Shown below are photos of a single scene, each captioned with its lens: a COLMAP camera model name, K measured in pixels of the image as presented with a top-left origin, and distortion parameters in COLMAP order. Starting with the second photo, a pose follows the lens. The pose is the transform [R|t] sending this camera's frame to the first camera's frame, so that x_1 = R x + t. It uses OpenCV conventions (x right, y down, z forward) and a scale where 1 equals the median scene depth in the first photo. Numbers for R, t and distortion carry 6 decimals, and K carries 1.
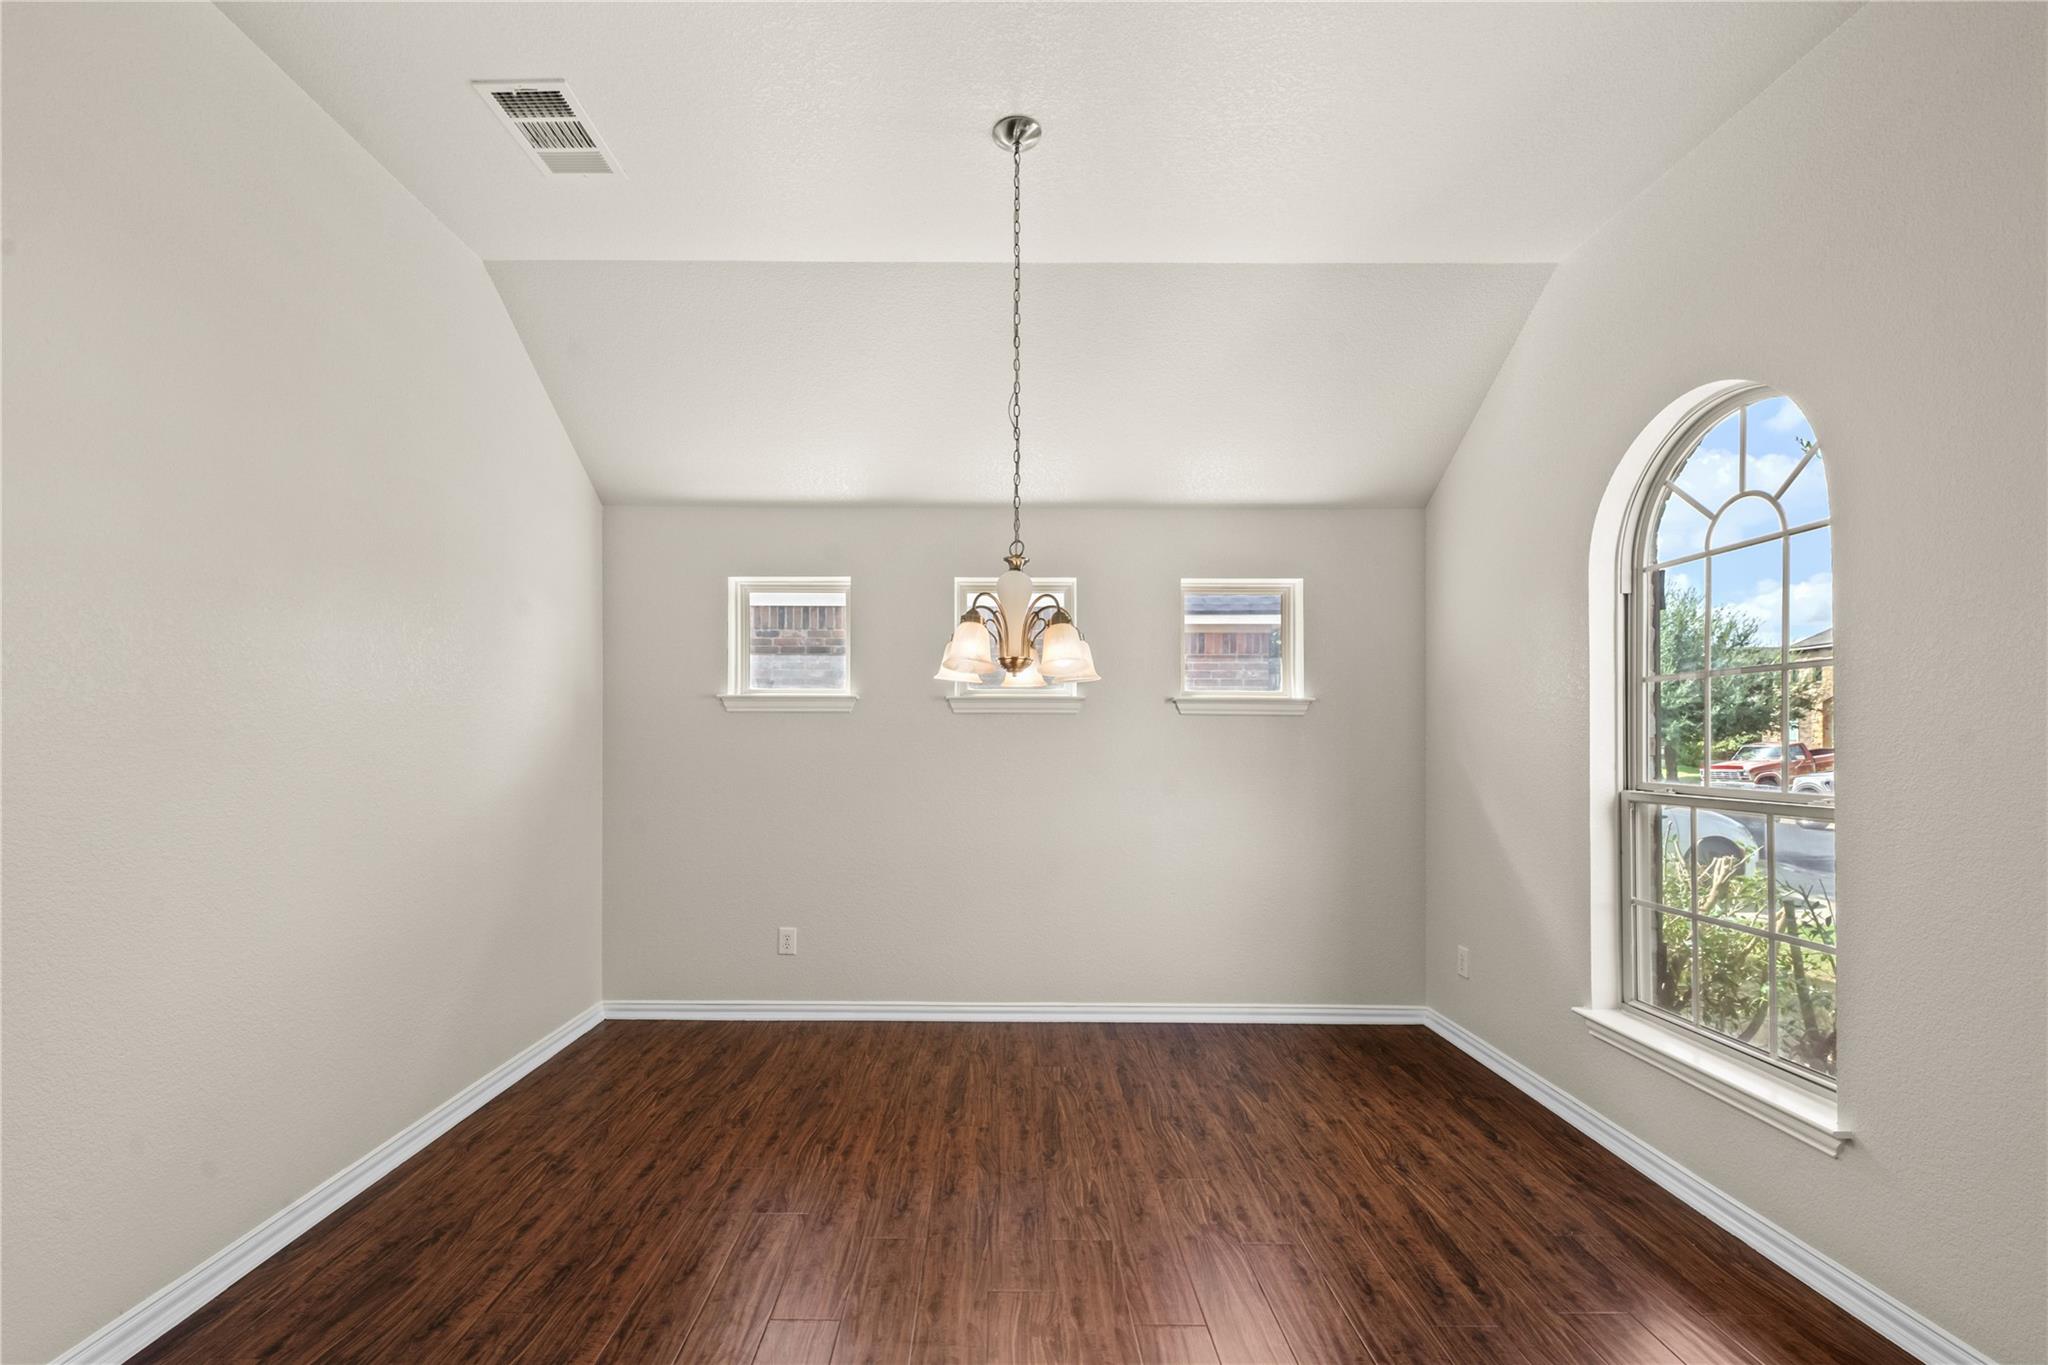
lens RADIAL K [[868.2, 0, 1019.6], [0, 868.2, 731.9], [0, 0, 1]] dist [0.001622, -0.006196]
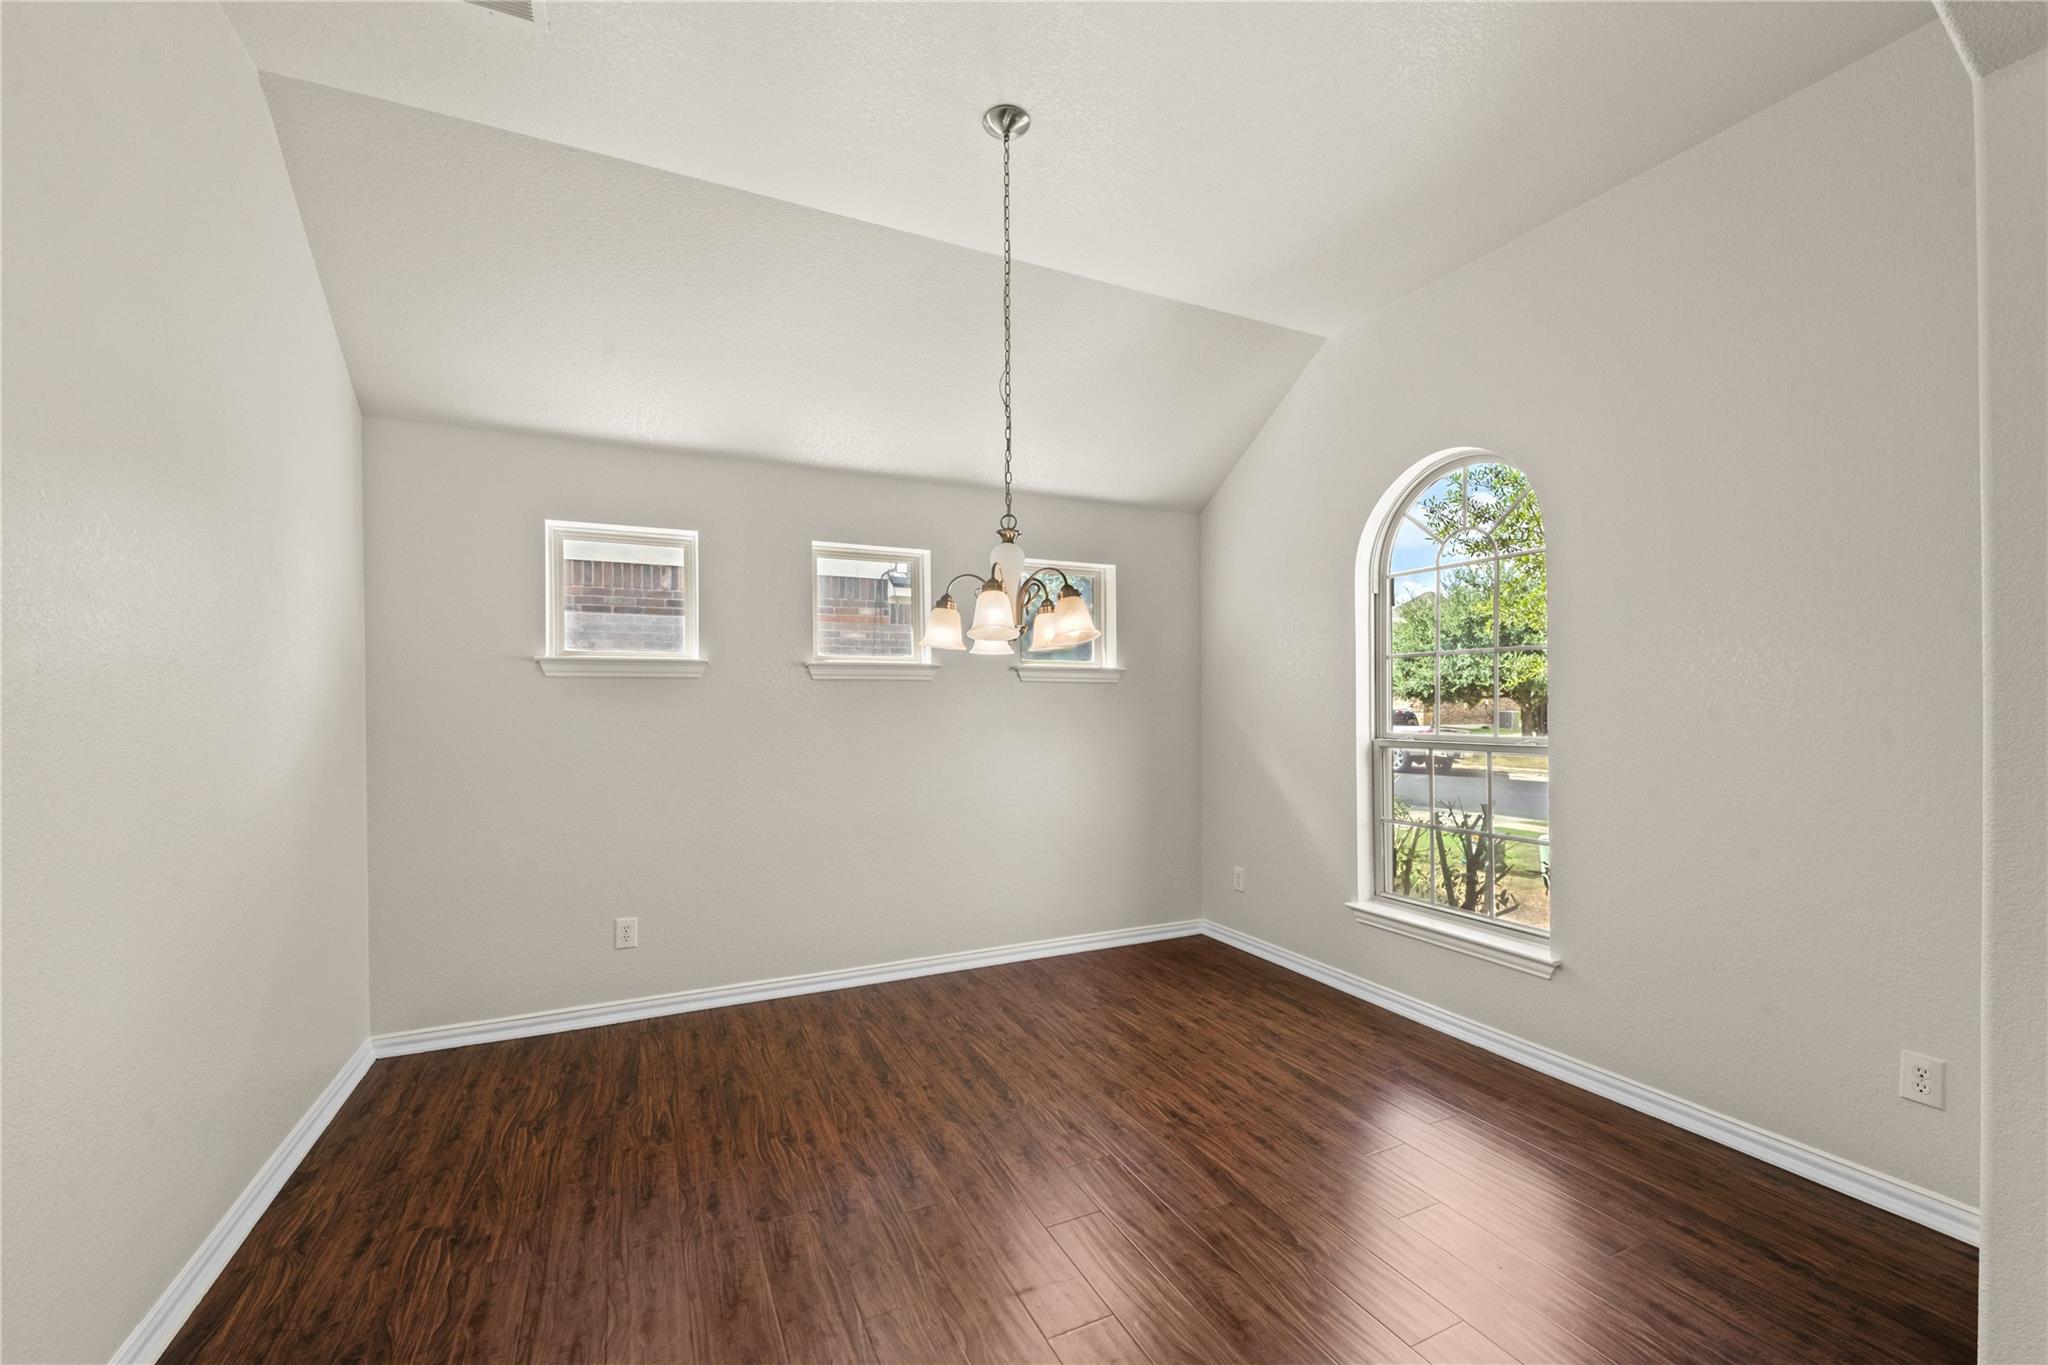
lens RADIAL K [[814.5, 0, 1026.1], [0, 814.5, 706.2], [0, 0, 1]] dist [0.000184, -0.004868]
pose [[0.902400, -0.009401, 0.430796, -0.329663], [0.005571, 0.999933, 0.010150, 0.000554], [-0.430862, -0.006759, 0.902392, 0.084376]]
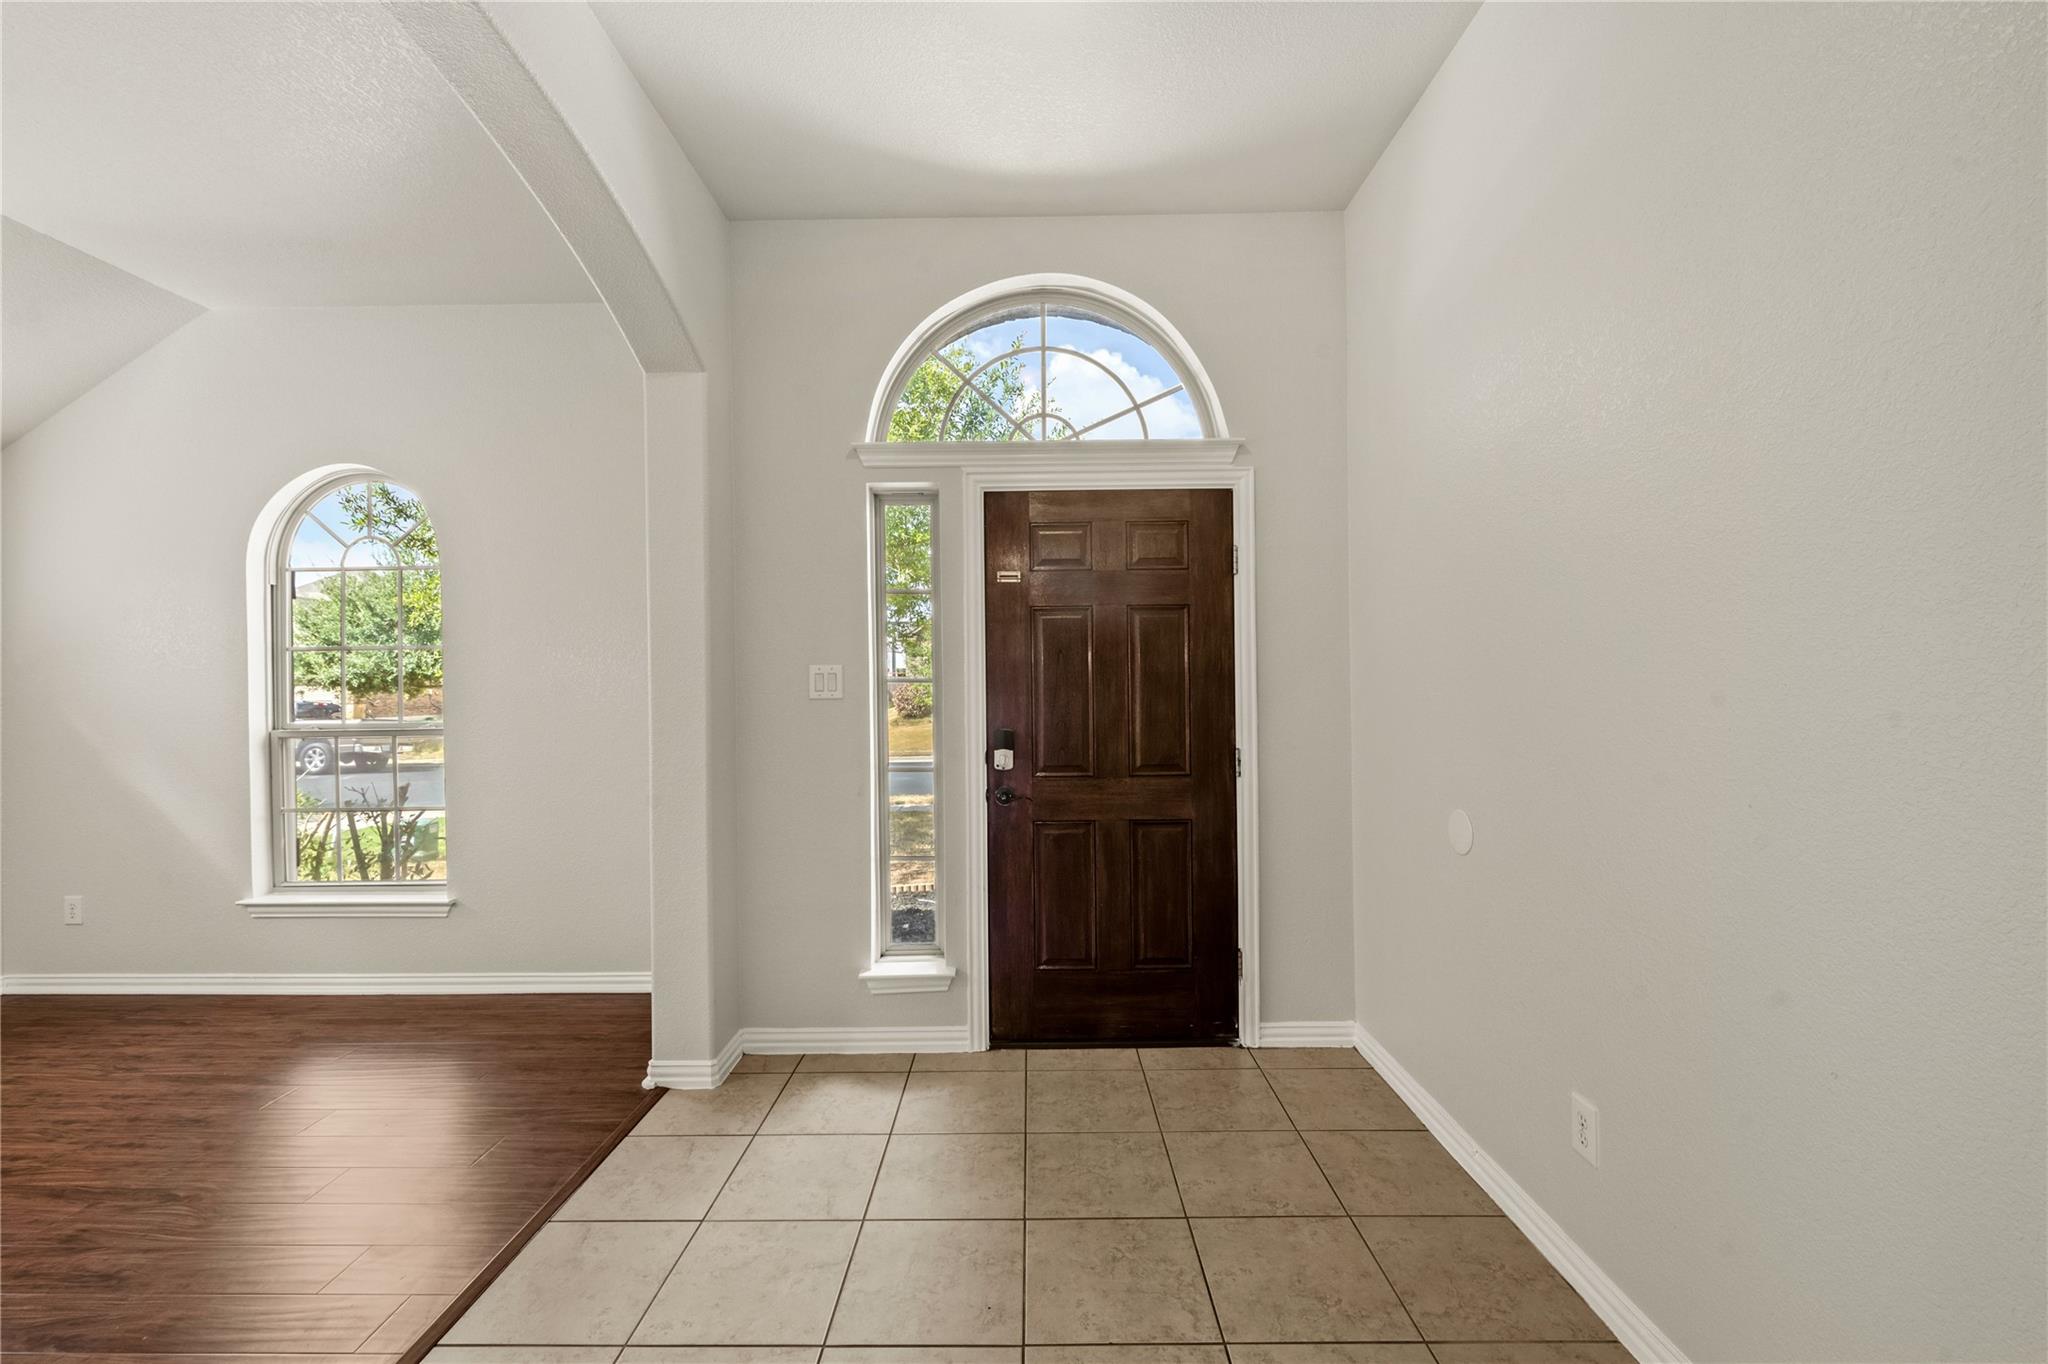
lens RADIAL K [[831.8, 0, 1013.7], [0, 831.8, 684.3], [0, 0, 1]] dist [0.000957, -0.001986]
pose [[0.002475, -0.003787, 0.999990, -0.575319], [0.005796, 0.999976, 0.003772, -0.002733], [-0.999980, 0.005787, 0.002497, -0.153991]]
